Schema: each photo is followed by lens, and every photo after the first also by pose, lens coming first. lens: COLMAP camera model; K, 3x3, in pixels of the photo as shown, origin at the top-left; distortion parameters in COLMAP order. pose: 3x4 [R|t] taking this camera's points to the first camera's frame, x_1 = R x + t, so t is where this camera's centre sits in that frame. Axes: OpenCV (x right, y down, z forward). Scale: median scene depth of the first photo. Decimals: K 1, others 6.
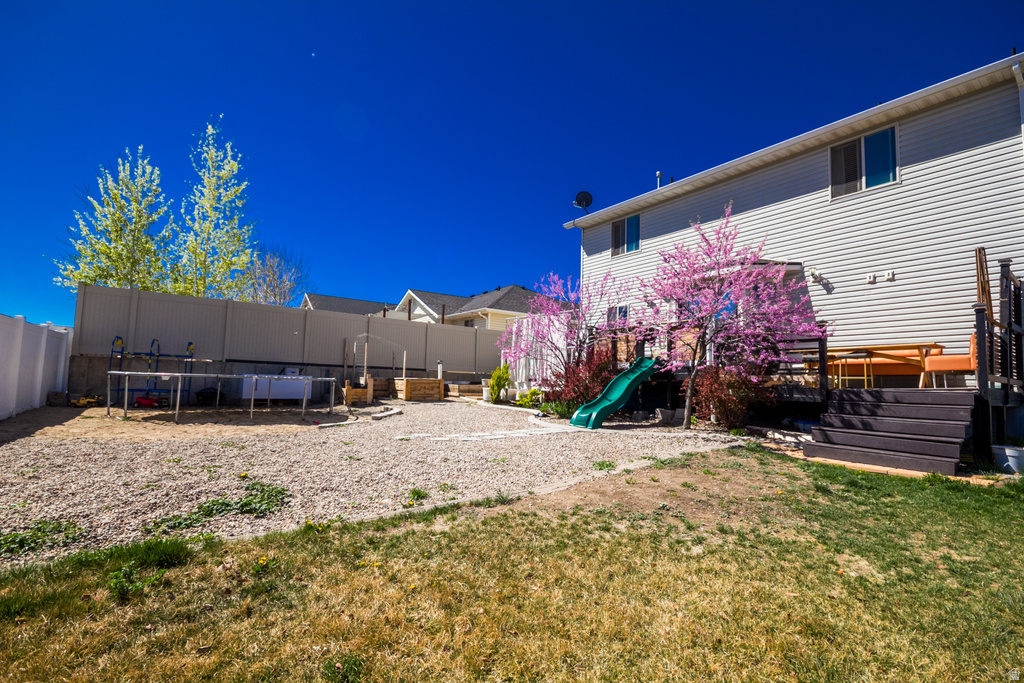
lens RADIAL K [[482.2, 0, 512.0], [0, 482.2, 341.5], [0, 0, 1]] dist [-0.001857, -0.000764]
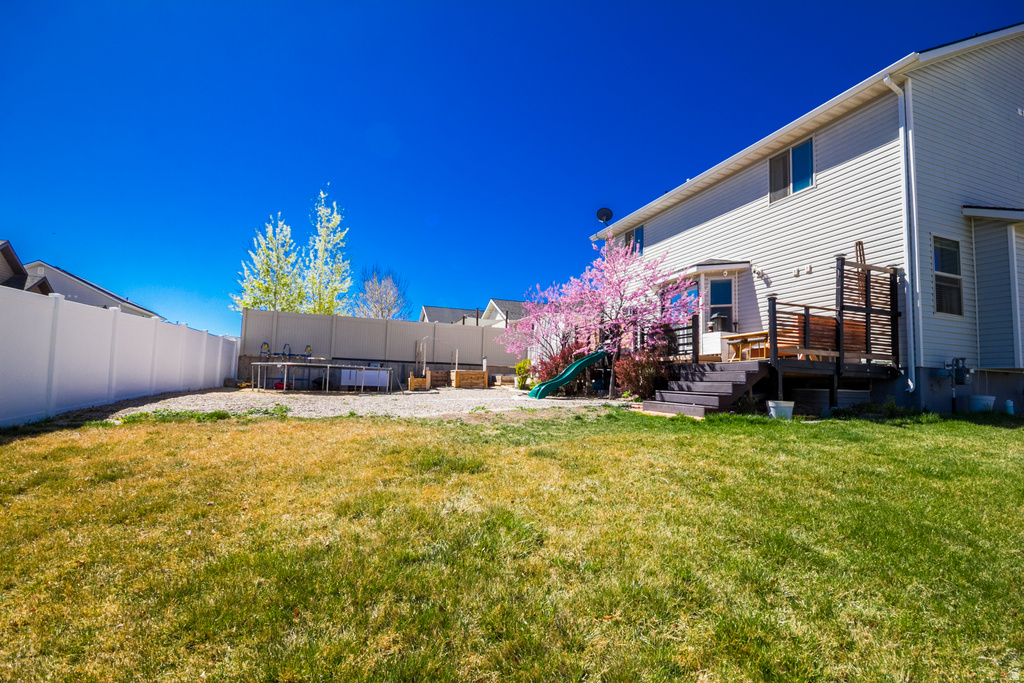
lens RADIAL K [[482.2, 0, 512.0], [0, 482.2, 341.5], [0, 0, 1]] dist [-0.001857, -0.000764]
pose [[0.960313, -0.027594, -0.277558, 0.307340], [0.024171, 0.999584, -0.015748, 0.025629], [0.277877, 0.008414, 0.960580, -0.208332]]
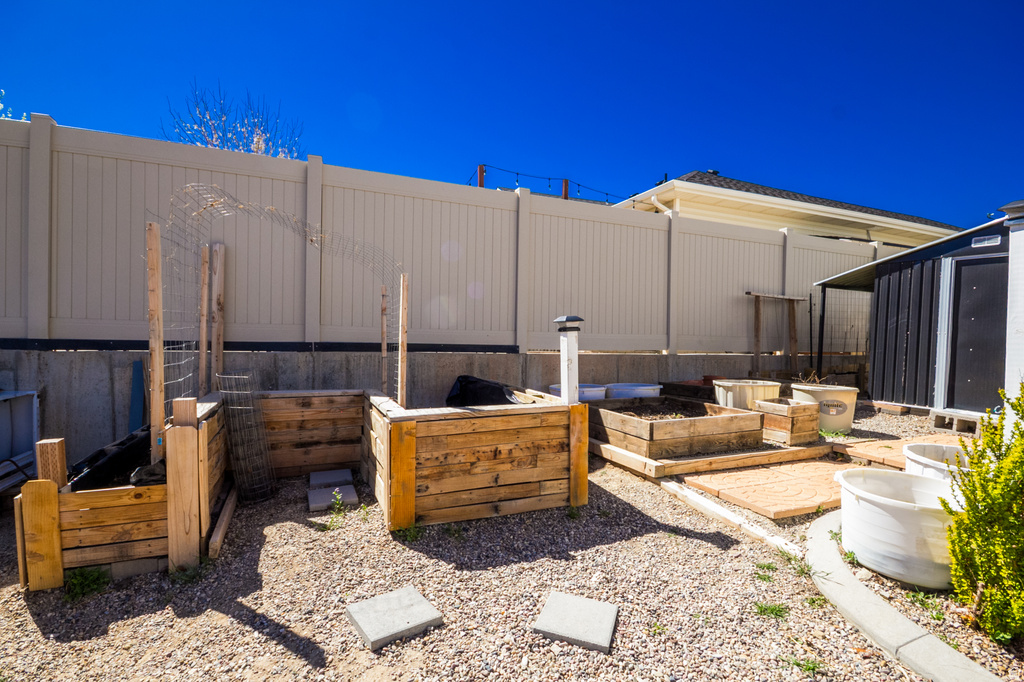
lens RADIAL K [[504.1, 0, 513.6], [0, 504.1, 330.3], [0, 0, 1]] dist [-0.001473, -0.001217]
pose [[0.972818, -0.013674, -0.231166, -0.139531], [0.029828, 0.997338, 0.066534, 0.034306], [0.229641, -0.071621, 0.970637, 0.896758]]
